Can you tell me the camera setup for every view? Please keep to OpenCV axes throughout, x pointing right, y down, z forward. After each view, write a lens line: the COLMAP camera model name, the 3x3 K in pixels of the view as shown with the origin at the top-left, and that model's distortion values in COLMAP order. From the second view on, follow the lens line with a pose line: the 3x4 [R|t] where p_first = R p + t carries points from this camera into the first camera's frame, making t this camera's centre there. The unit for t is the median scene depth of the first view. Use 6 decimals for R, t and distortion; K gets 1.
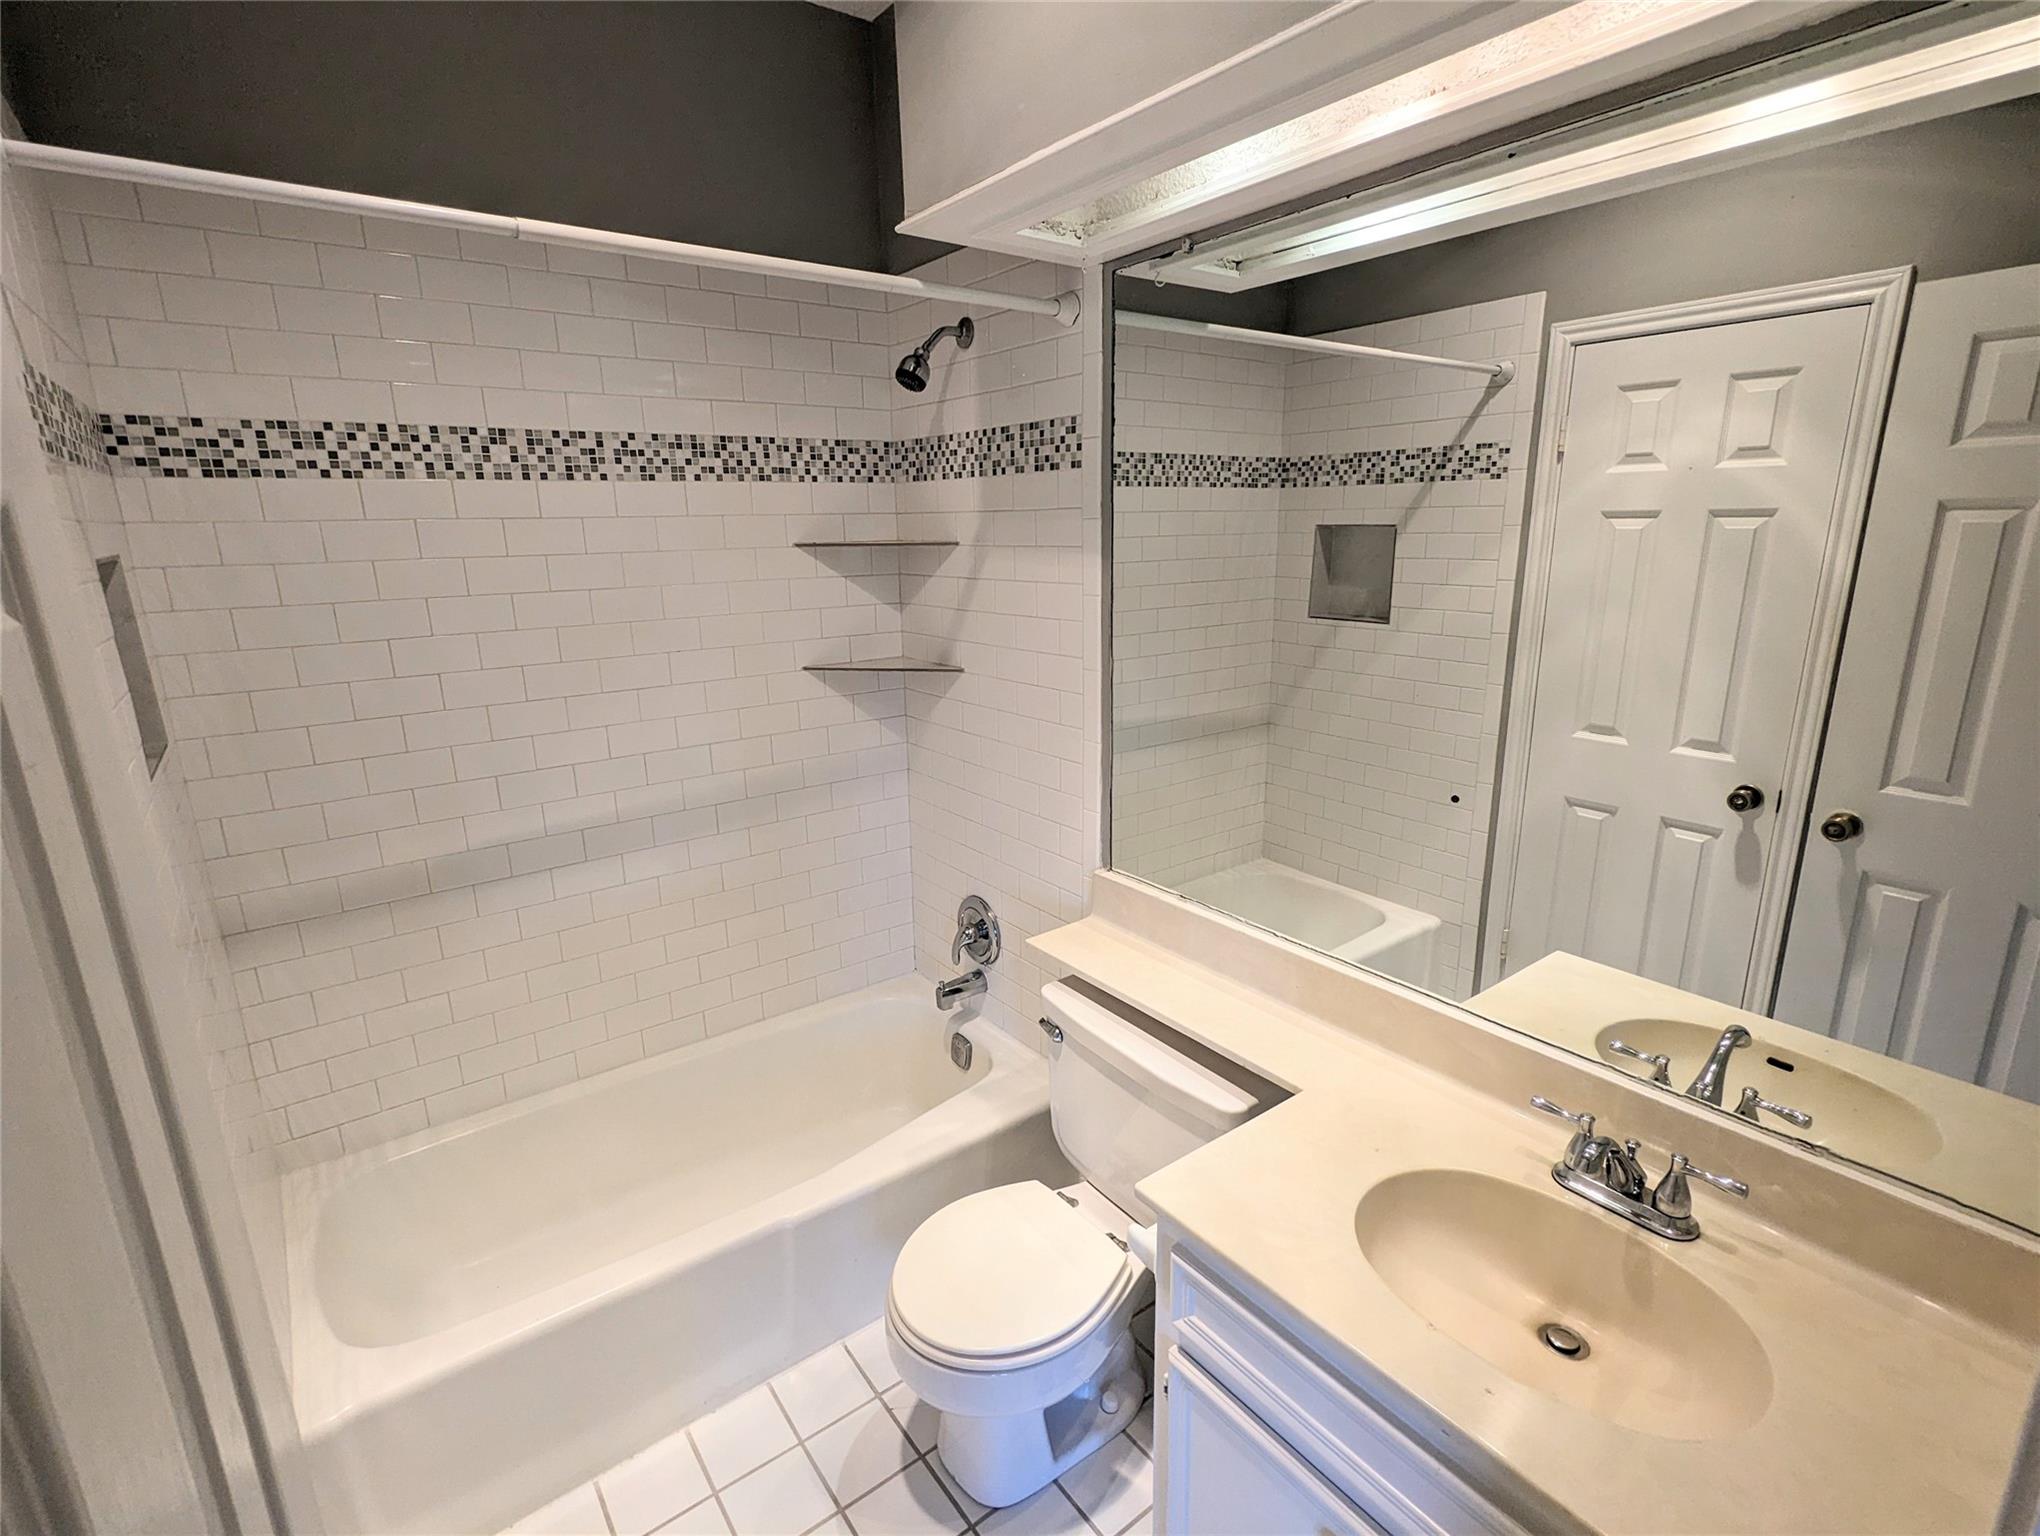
lens RADIAL K [[971.6, 0, 1019.0], [0, 971.6, 770.2], [0, 0, 1]] dist [-0.001720, 0.000471]
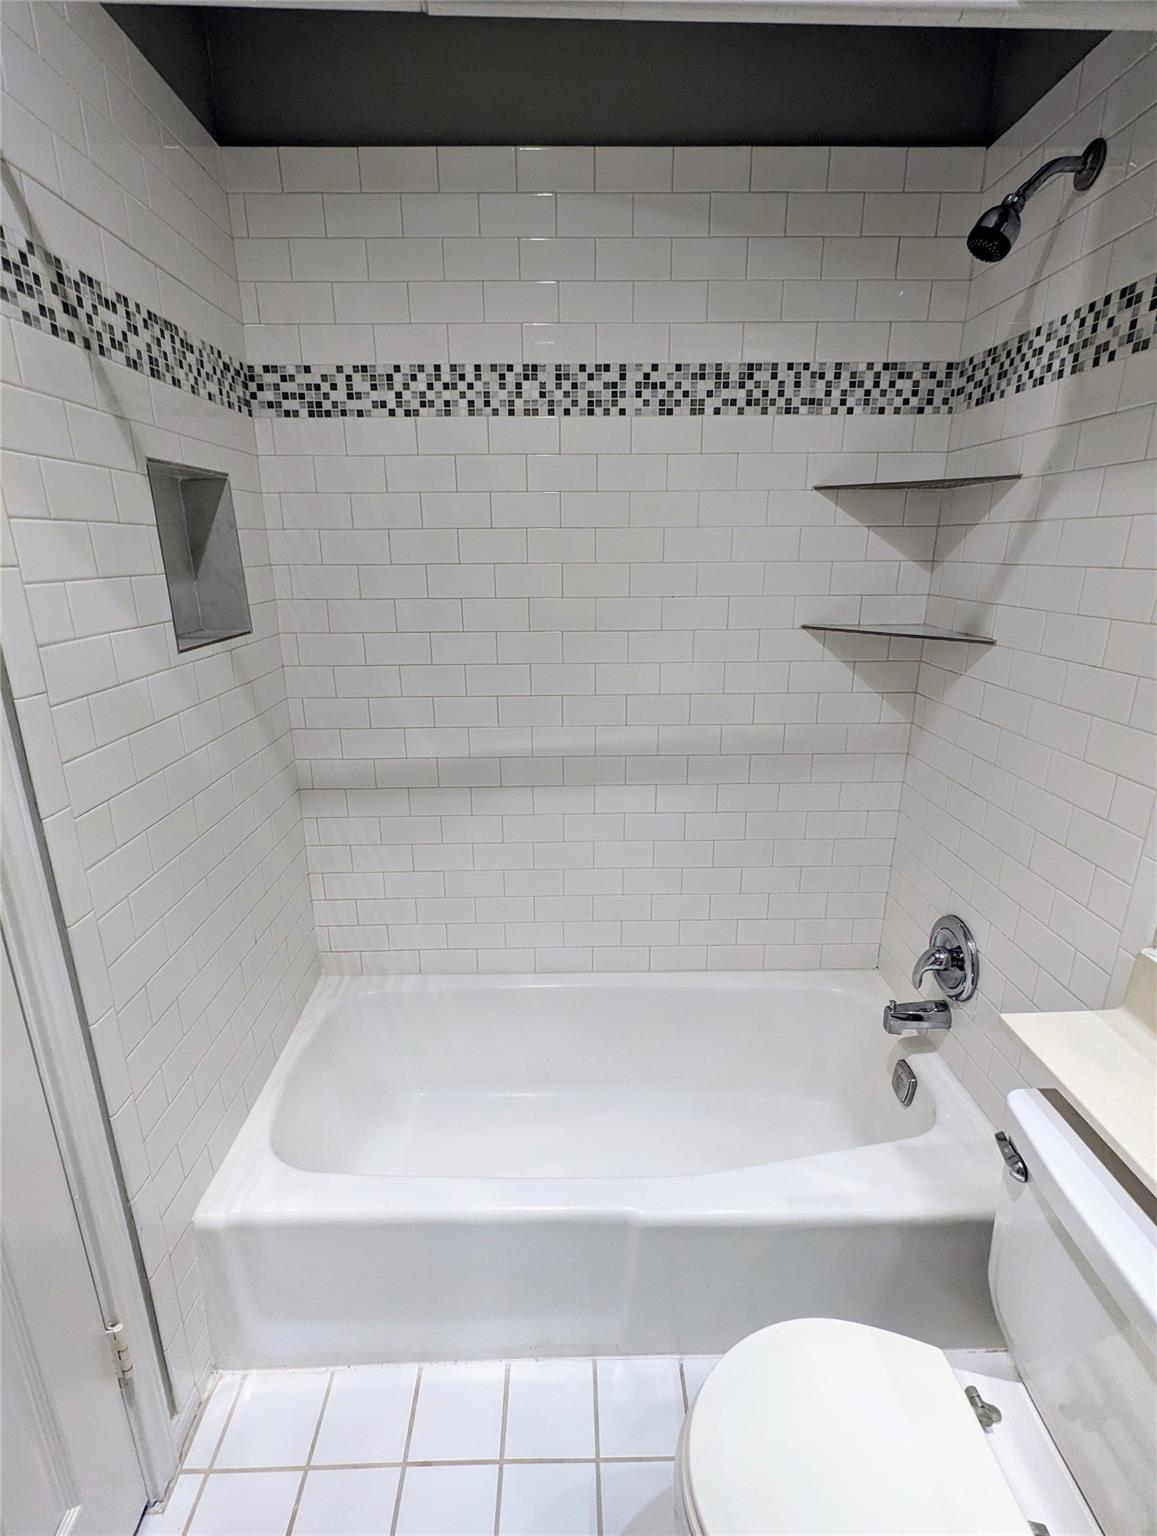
lens RADIAL K [[731.5, 0, 575.6], [0, 731.5, 769.0], [0, 0, 1]] dist [-0.001720, 0.000471]
pose [[0.810579, 0.183514, -0.556134, 0.017905], [-0.154350, 0.983003, 0.099405, -0.008425], [0.564923, 0.005263, 0.825127, 0.344935]]
